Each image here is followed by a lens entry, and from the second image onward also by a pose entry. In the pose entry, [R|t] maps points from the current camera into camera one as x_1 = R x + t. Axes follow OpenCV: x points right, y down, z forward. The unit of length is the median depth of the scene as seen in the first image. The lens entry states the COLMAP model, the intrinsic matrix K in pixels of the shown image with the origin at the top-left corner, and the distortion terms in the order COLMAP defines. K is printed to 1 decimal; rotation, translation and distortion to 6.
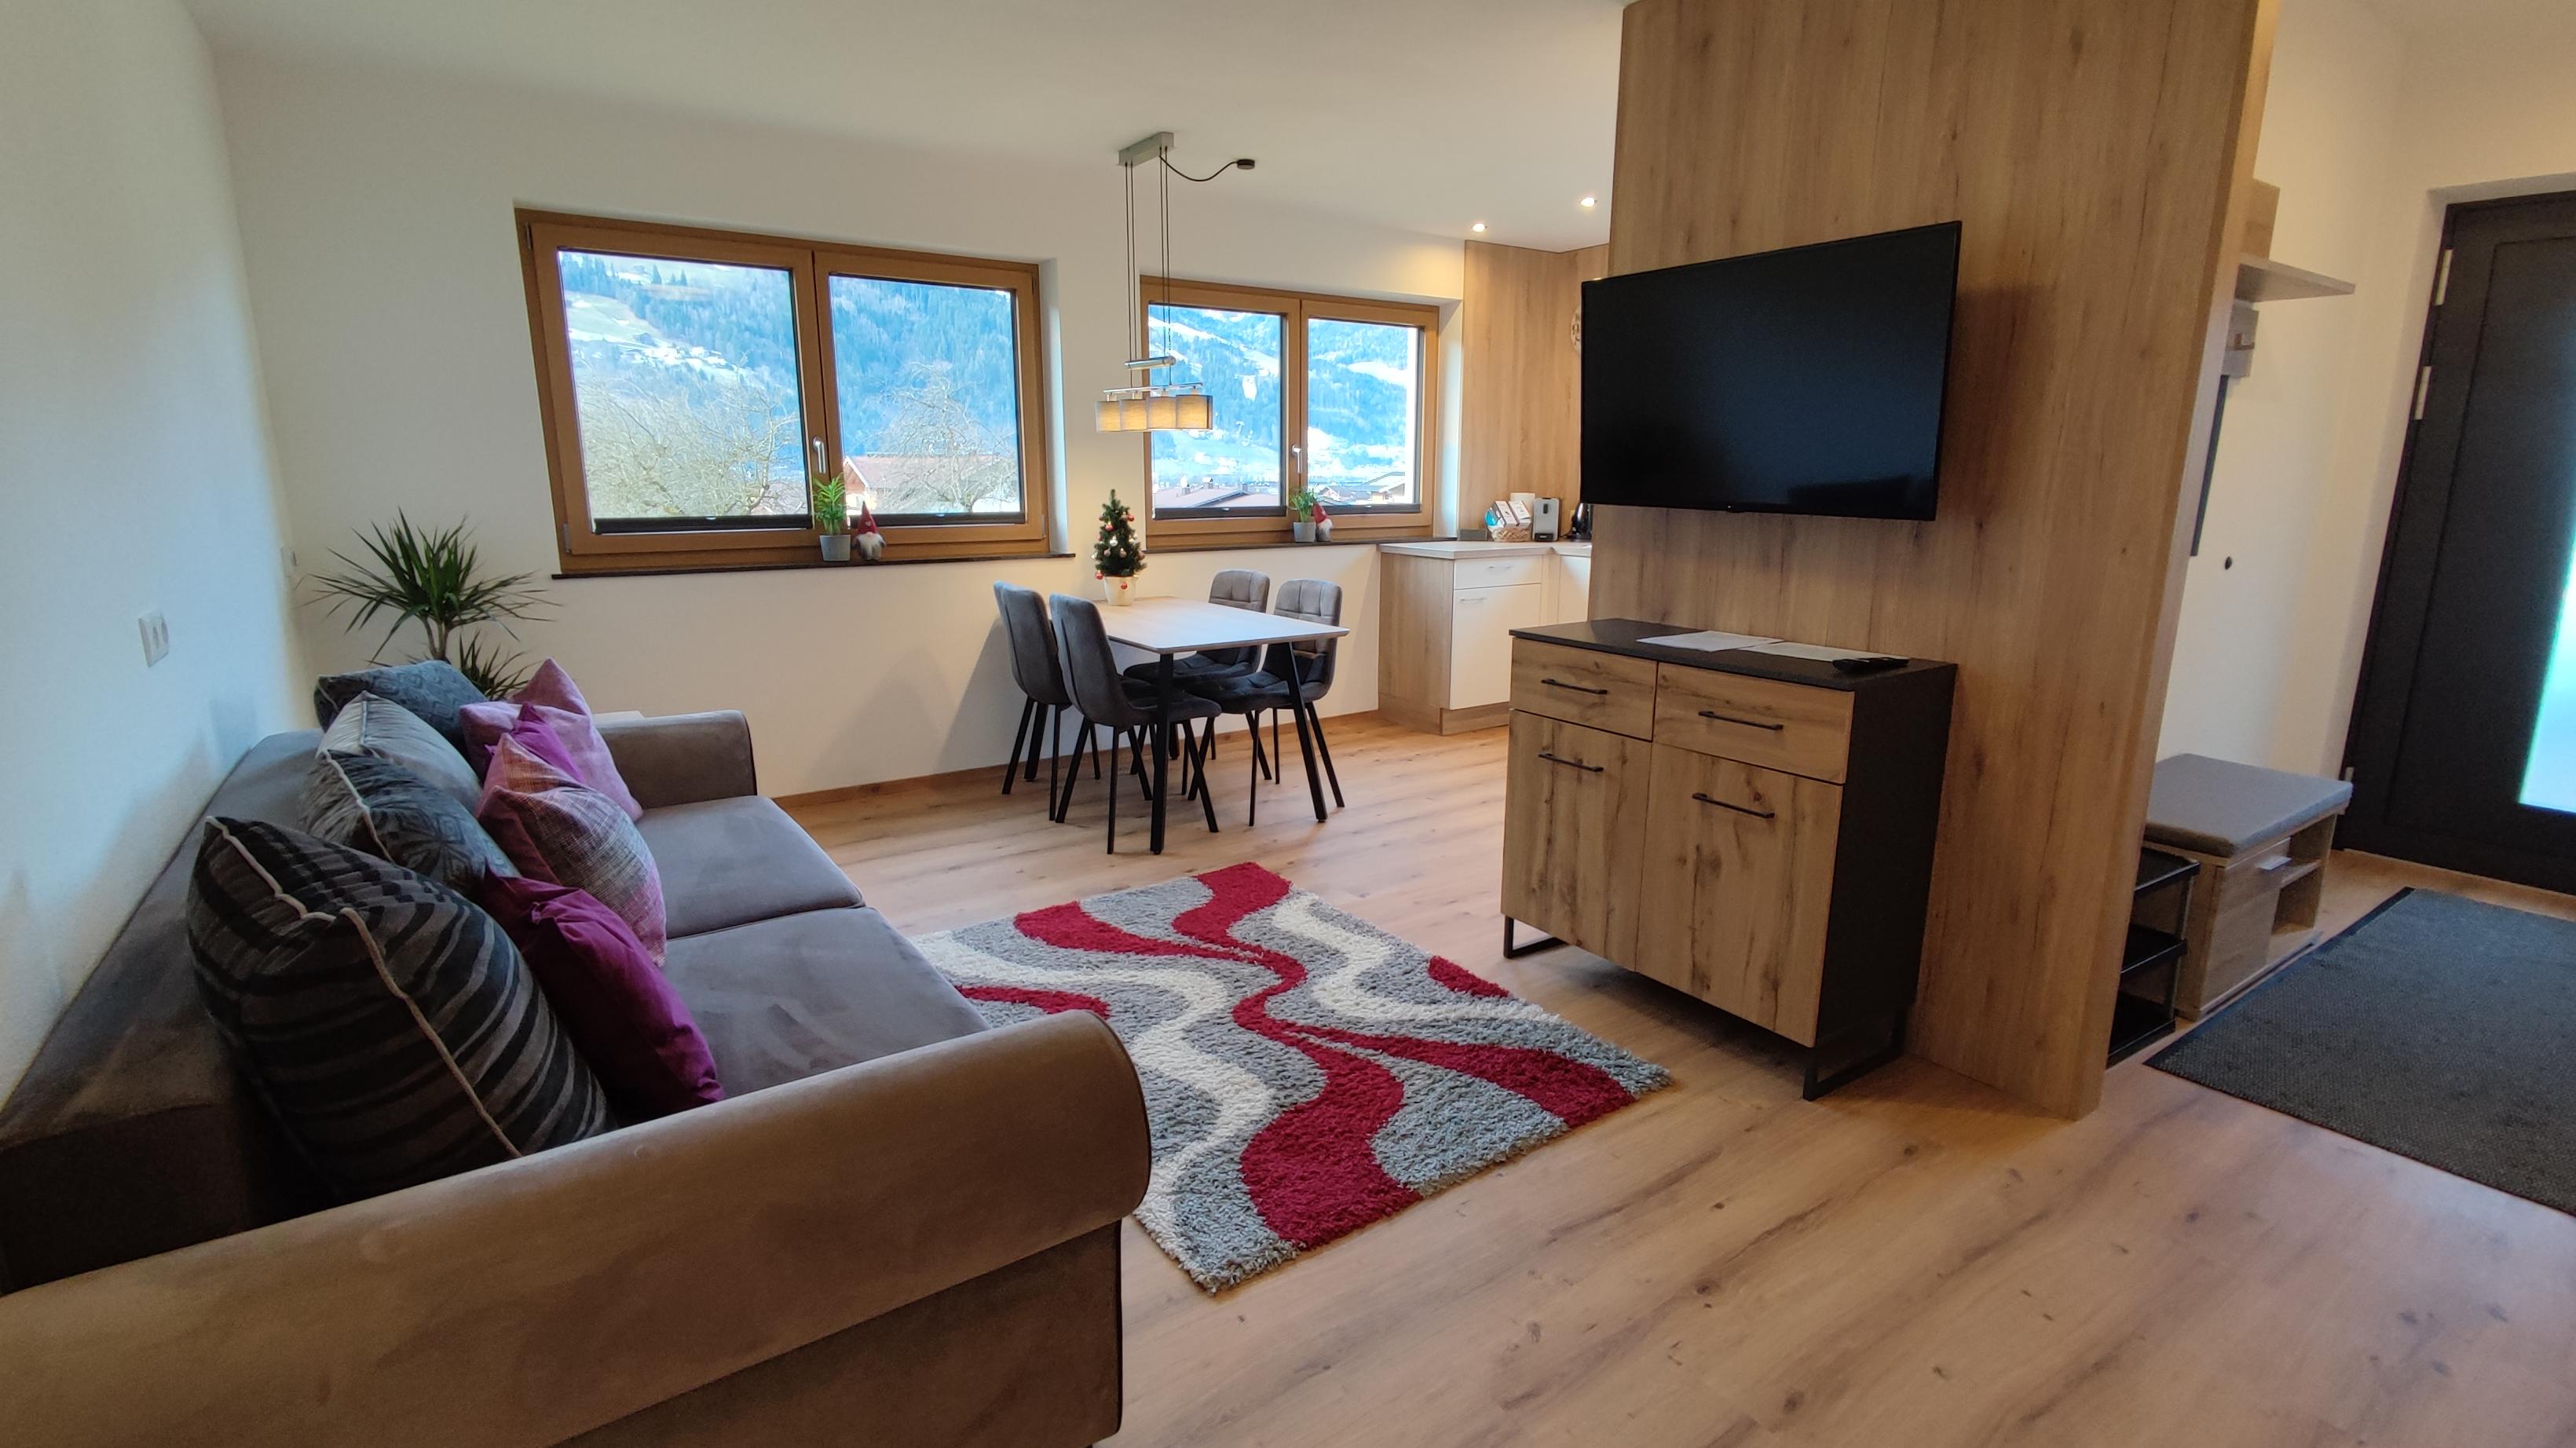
lens RADIAL K [[1169.7, 0, 1279.2], [0, 1169.7, 724.6], [0, 0, 1]] dist [0.000456, -0.009637]
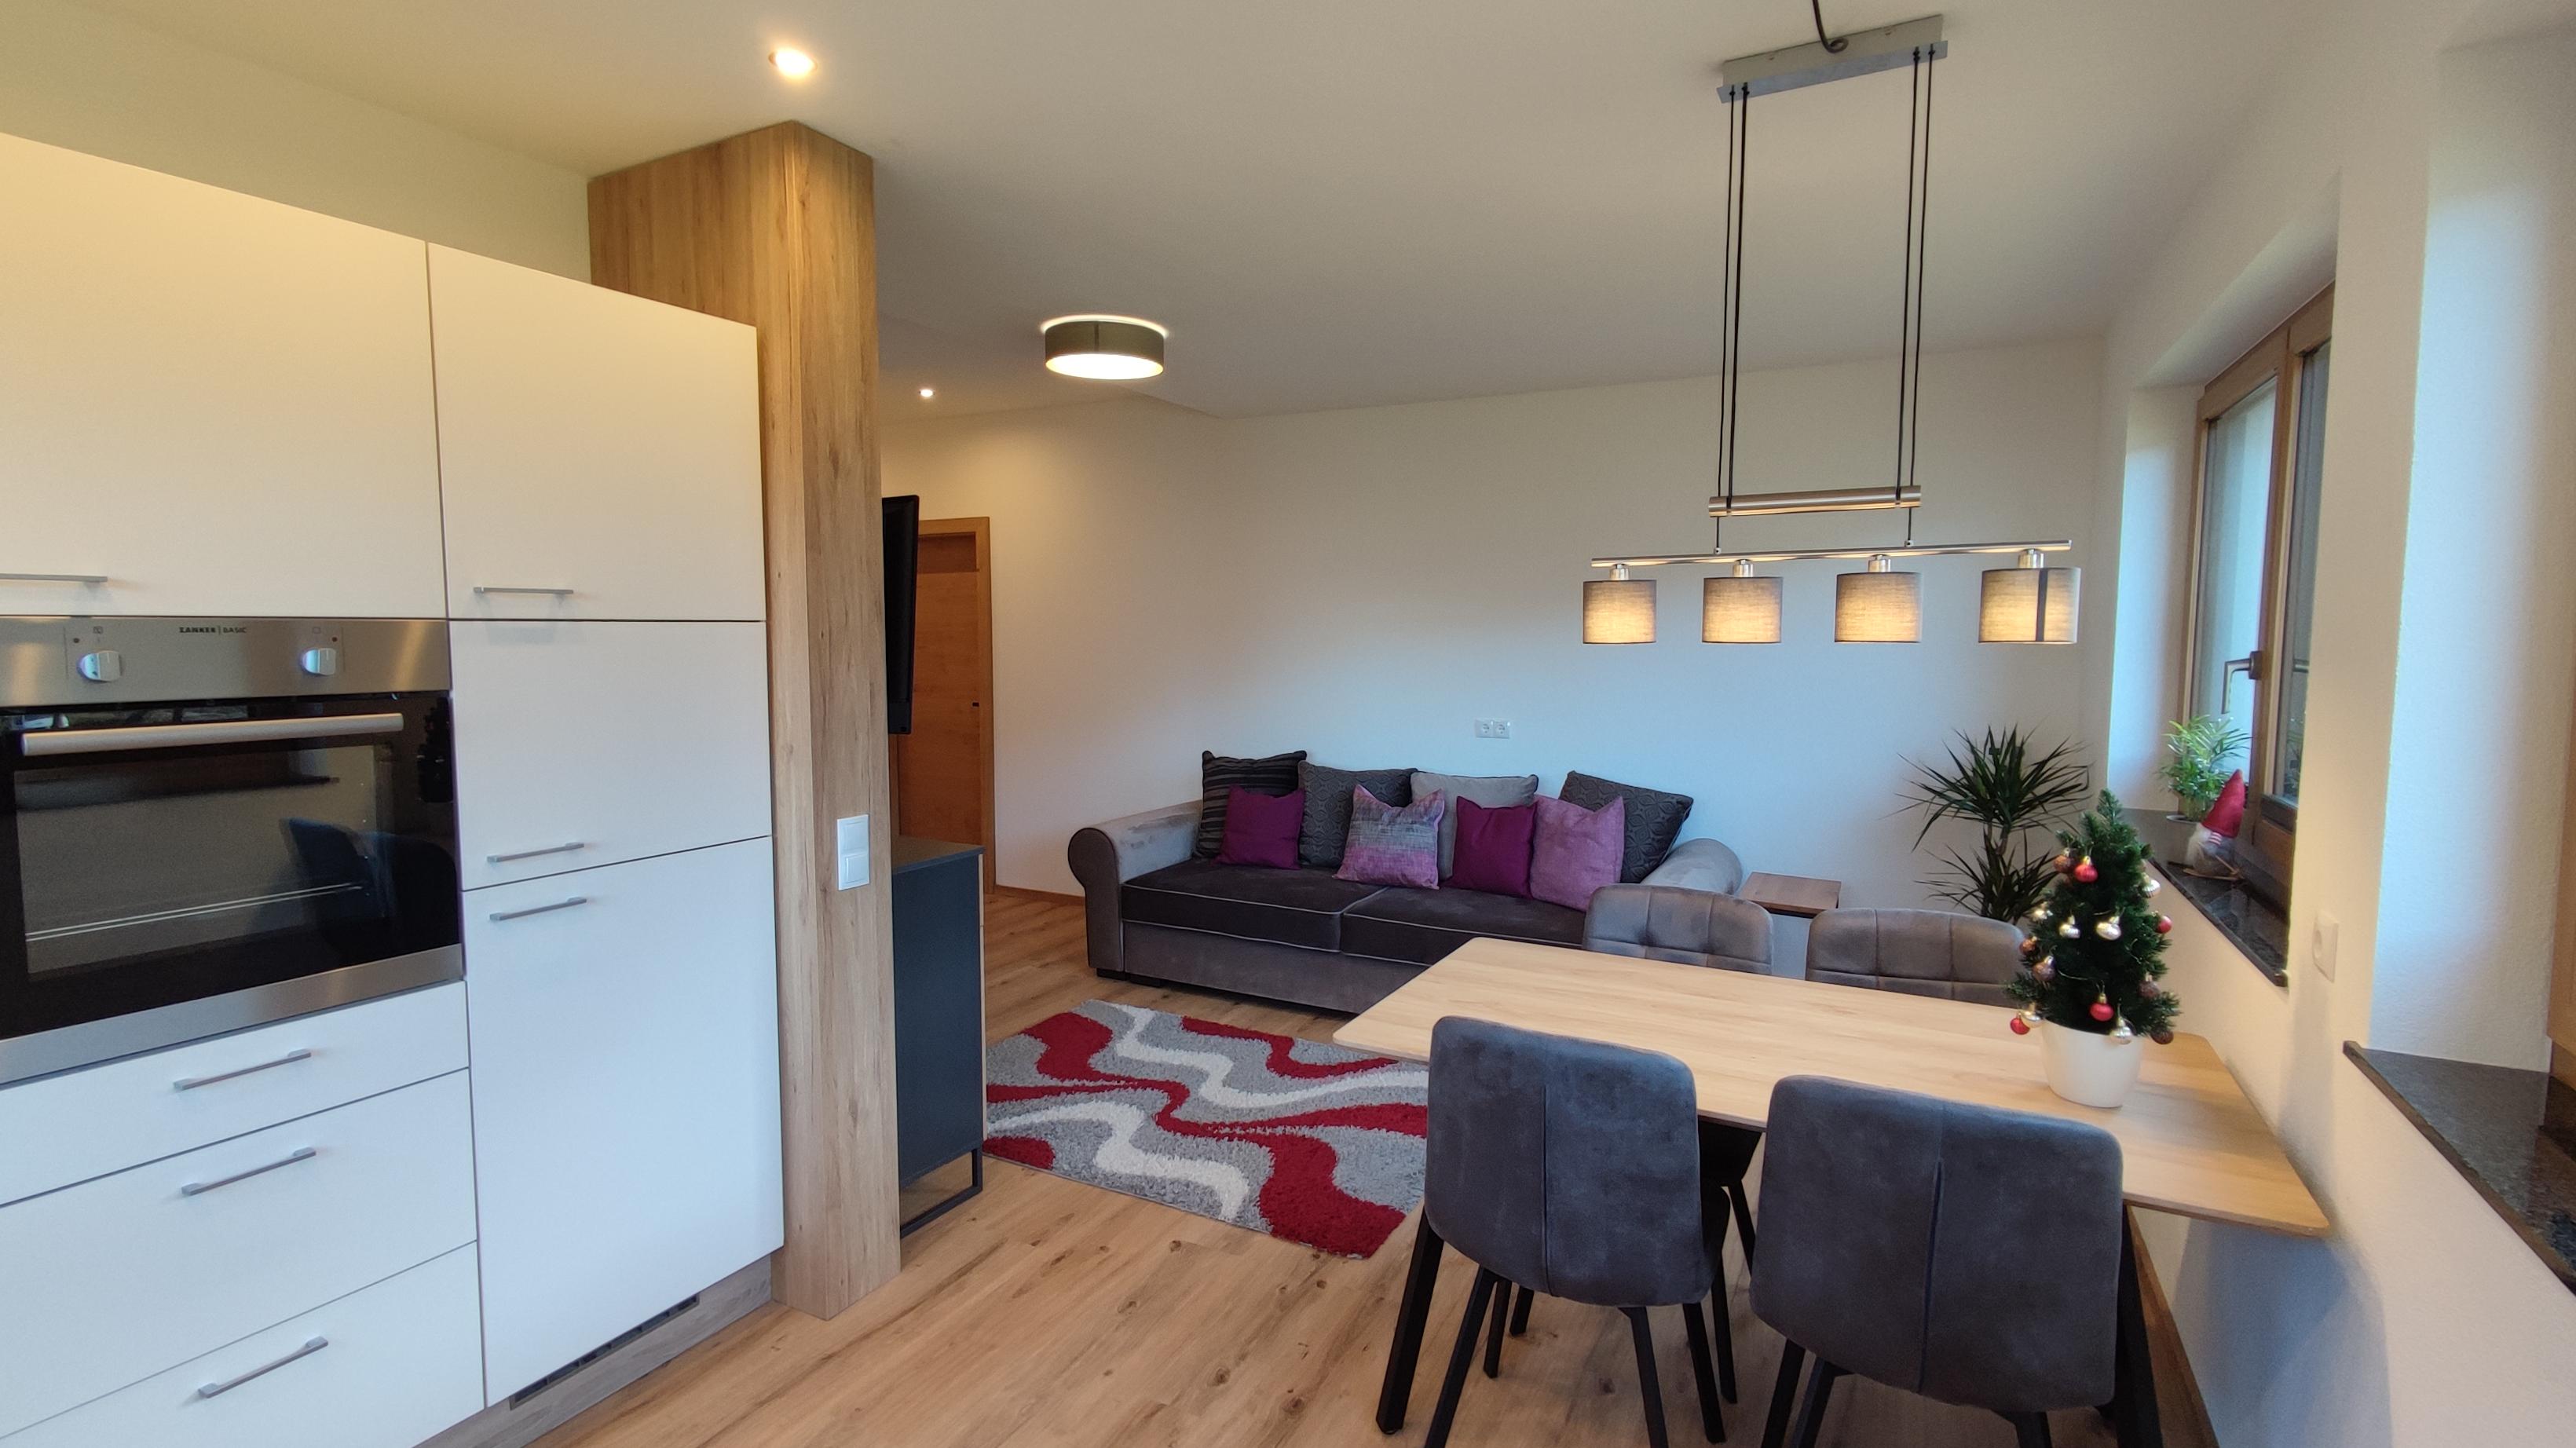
lens RADIAL K [[1160.2, 0, 1284.0], [0, 1160.2, 721.3], [0, 0, 1]] dist [0.015395, -0.009429]
pose [[-0.889420, 0.030017, -0.456104, 0.450075], [-0.104687, 0.957941, 0.267187, -0.506871], [0.444941, 0.285390, -0.848870, 2.052872]]
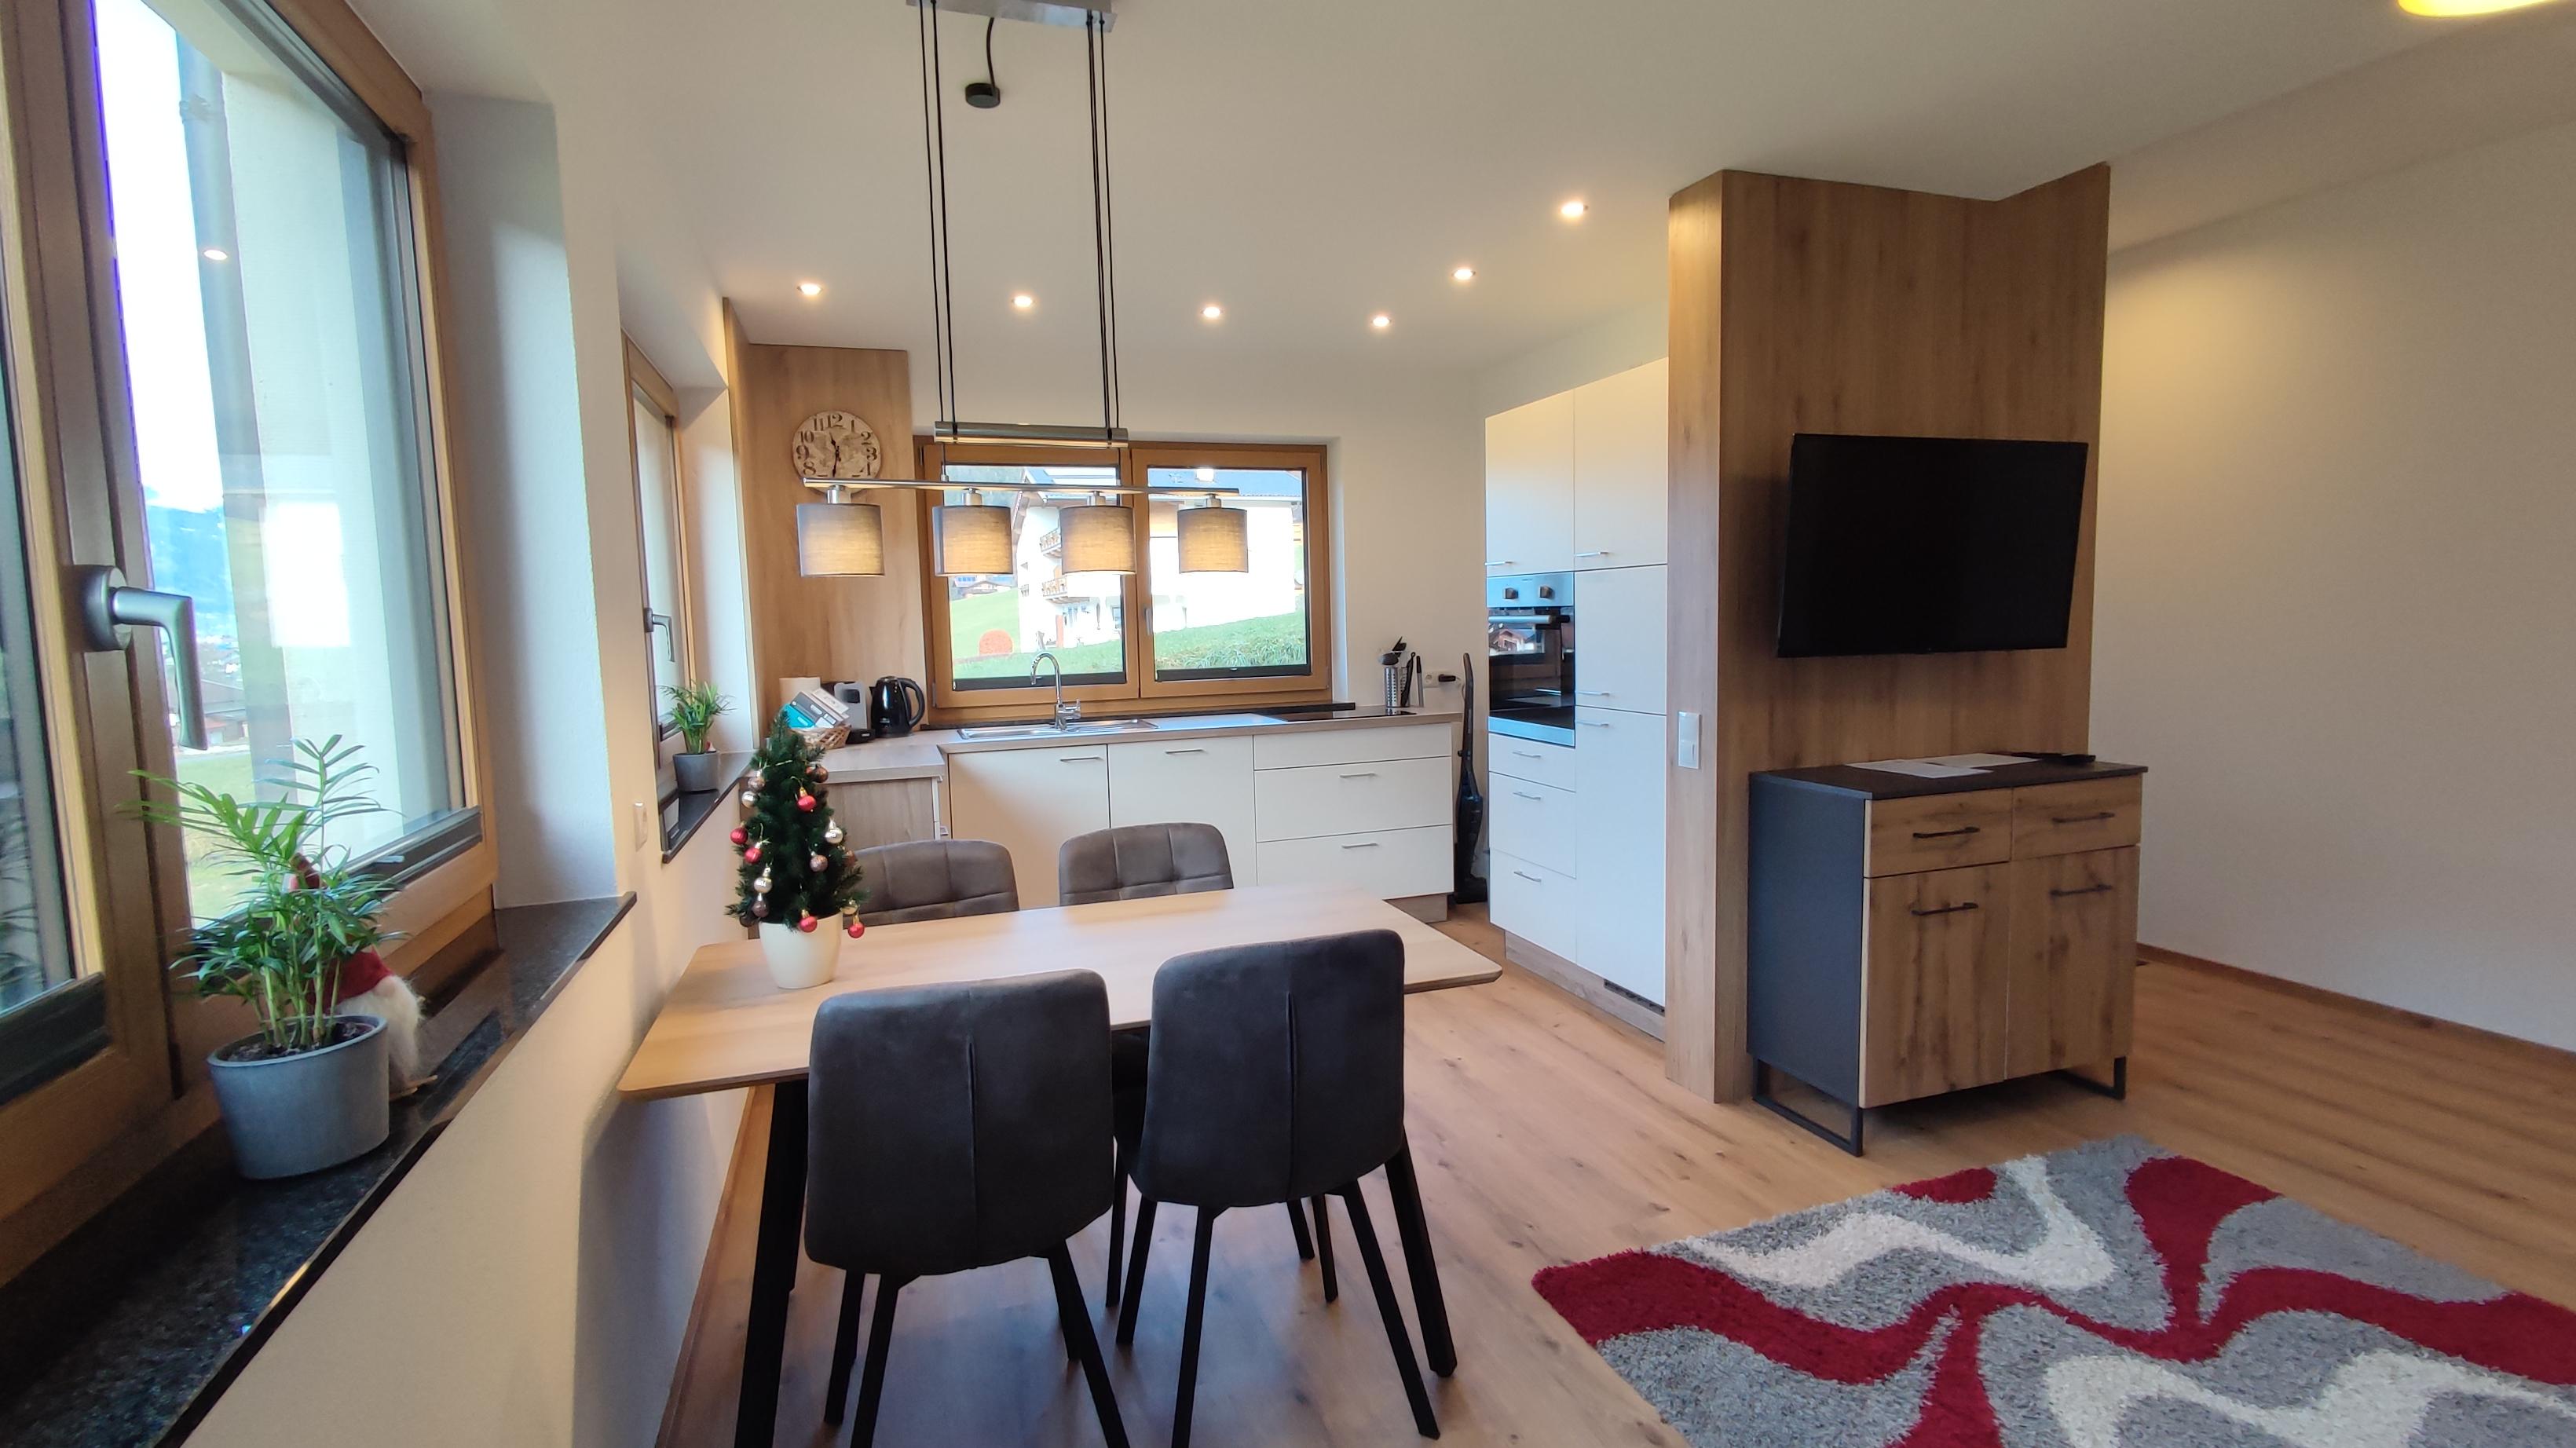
lens RADIAL K [[1160.2, 0, 1284.0], [0, 1160.2, 721.3], [0, 0, 1]] dist [0.015395, -0.009429]
pose [[0.265361, -0.096021, 0.959356, -0.846919], [0.234032, 0.971685, 0.032521, -0.291074], [-0.935314, 0.215890, 0.280320, 1.237527]]
